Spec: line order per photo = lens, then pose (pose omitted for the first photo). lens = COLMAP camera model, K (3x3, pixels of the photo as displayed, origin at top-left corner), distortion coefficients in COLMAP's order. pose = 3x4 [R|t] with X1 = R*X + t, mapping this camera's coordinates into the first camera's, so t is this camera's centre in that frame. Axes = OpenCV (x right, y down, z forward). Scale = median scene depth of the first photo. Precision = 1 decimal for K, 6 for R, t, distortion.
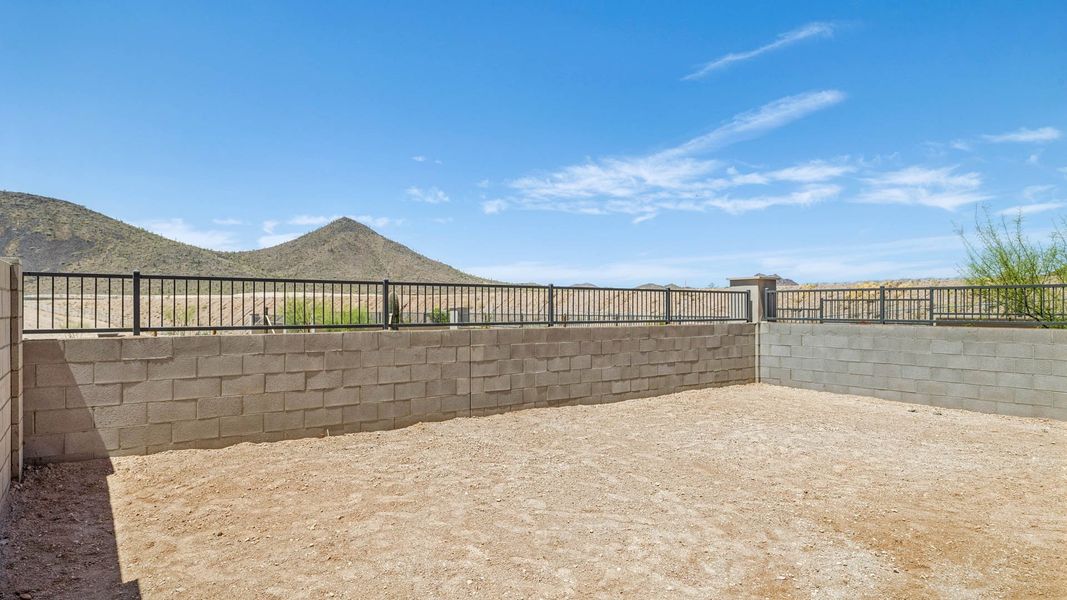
lens RADIAL K [[623.2, 0, 551.6], [0, 623.2, 311.6], [0, 0, 1]] dist [0.027554, 0.000106]
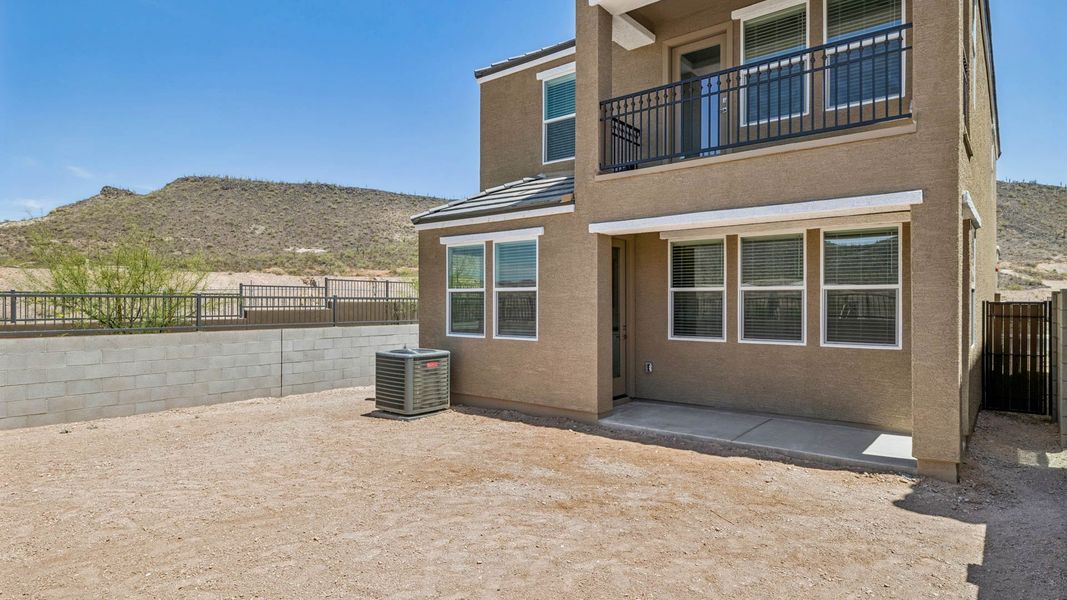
lens RADIAL K [[590.6, 0, 538.6], [0, 590.6, 302.7], [0, 0, 1]] dist [0.001033, 0.000553]
pose [[-0.239153, -0.001458, 0.970981, -0.788535], [0.005019, 0.999984, 0.002737, -0.050406], [-0.970969, 0.005528, -0.239142, 1.047253]]
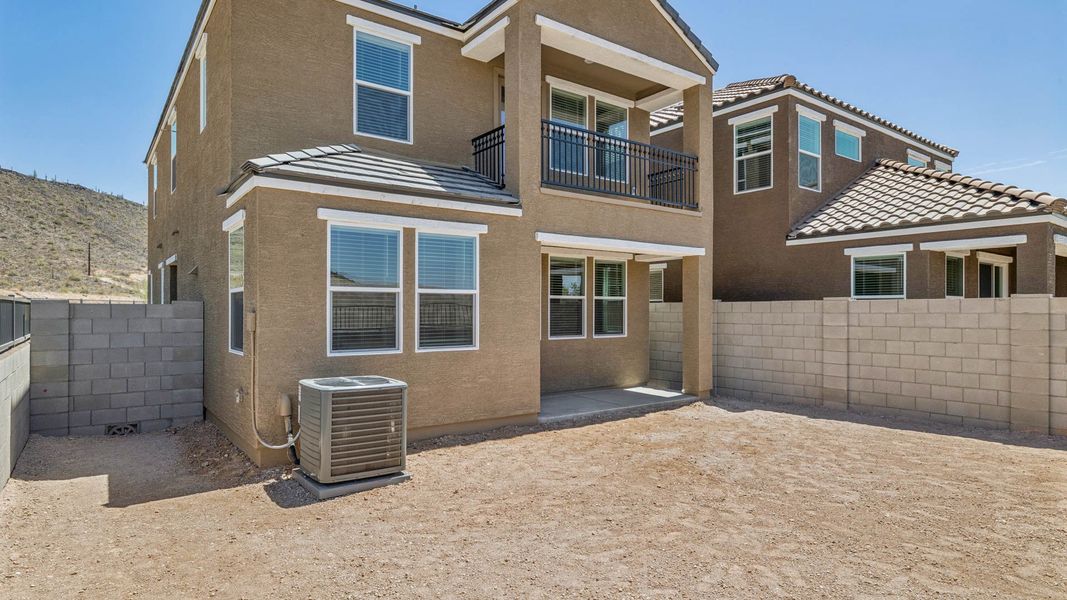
lens RADIAL K [[591.6, 0, 539.7], [0, 591.6, 307.9], [0, 0, 1]] dist [0.003296, 0.000245]
pose [[-0.999998, -0.000883, -0.001903, 0.810634], [-0.000887, 0.999997, 0.002423, -0.048140], [0.001900, 0.002424, -0.999995, 2.264659]]
